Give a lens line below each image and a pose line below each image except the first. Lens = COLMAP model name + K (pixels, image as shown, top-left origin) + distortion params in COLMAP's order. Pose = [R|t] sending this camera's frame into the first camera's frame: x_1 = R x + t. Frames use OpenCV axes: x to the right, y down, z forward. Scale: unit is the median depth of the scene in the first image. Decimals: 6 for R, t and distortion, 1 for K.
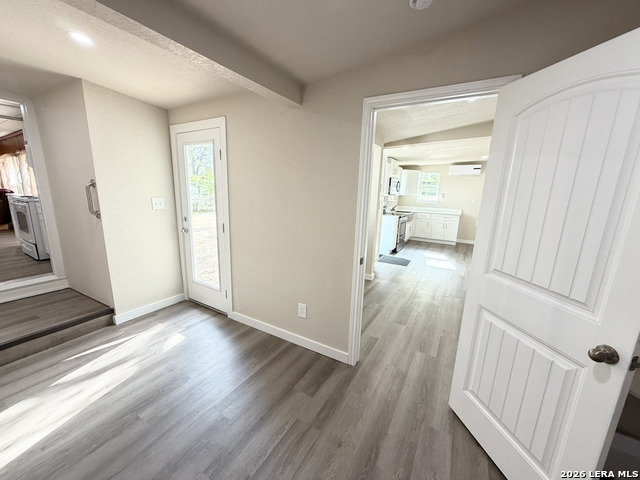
lens RADIAL K [[256.9, 0, 314.4], [0, 256.9, 240.4], [0, 0, 1]] dist [0.000527, 0.000097]
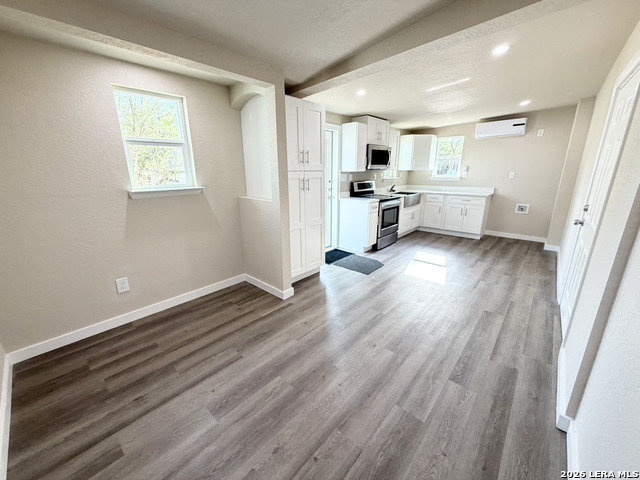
lens RADIAL K [[256.9, 0, 314.4], [0, 256.9, 240.4], [0, 0, 1]] dist [0.000527, 0.000097]
pose [[0.978626, 0.014940, -0.205104, 0.249236], [-0.001692, 0.997909, 0.064615, -0.022605], [0.205640, -0.062887, 0.976605, 0.218495]]
